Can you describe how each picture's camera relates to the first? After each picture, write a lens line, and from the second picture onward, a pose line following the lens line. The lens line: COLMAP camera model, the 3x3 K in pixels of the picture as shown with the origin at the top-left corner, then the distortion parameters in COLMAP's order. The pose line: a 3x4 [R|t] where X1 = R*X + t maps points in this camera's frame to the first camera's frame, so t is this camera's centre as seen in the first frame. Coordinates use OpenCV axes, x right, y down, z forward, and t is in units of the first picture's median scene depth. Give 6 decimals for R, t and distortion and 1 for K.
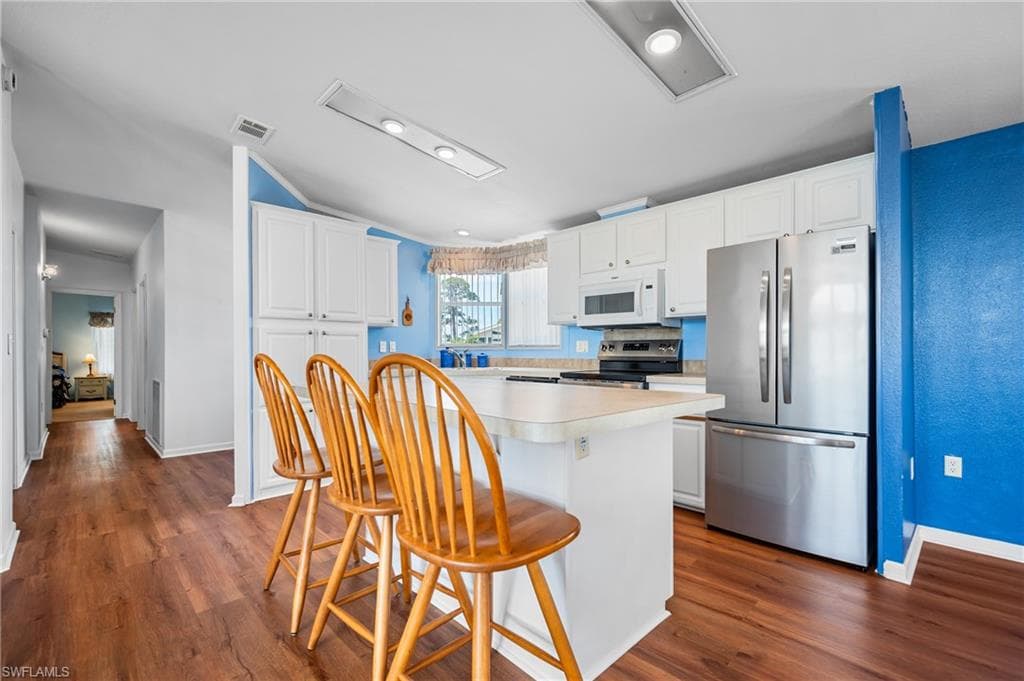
lens RADIAL K [[449.5, 0, 506.1], [0, 449.5, 349.0], [0, 0, 1]] dist [-0.000637, -0.001273]
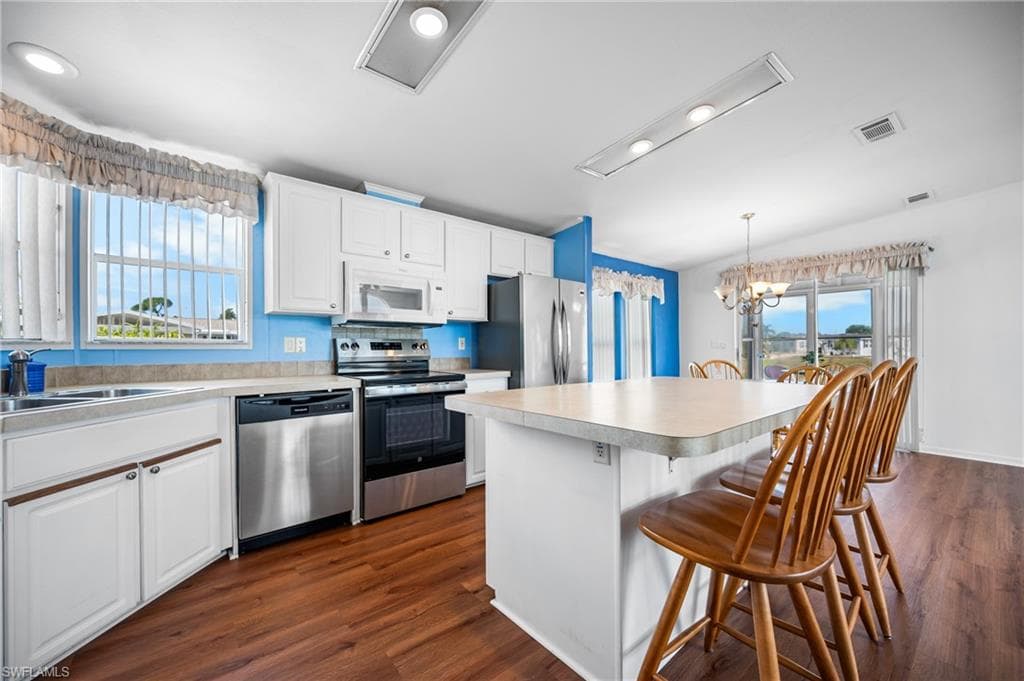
lens RADIAL K [[408.4, 0, 515.4], [0, 408.4, 344.4], [0, 0, 1]] dist [-0.002013, 0.001467]
pose [[0.077704, 0.006685, 0.996954, -0.546949], [-0.006664, 0.999959, -0.006186, -0.005011], [-0.996954, -0.006164, 0.077745, 0.689196]]
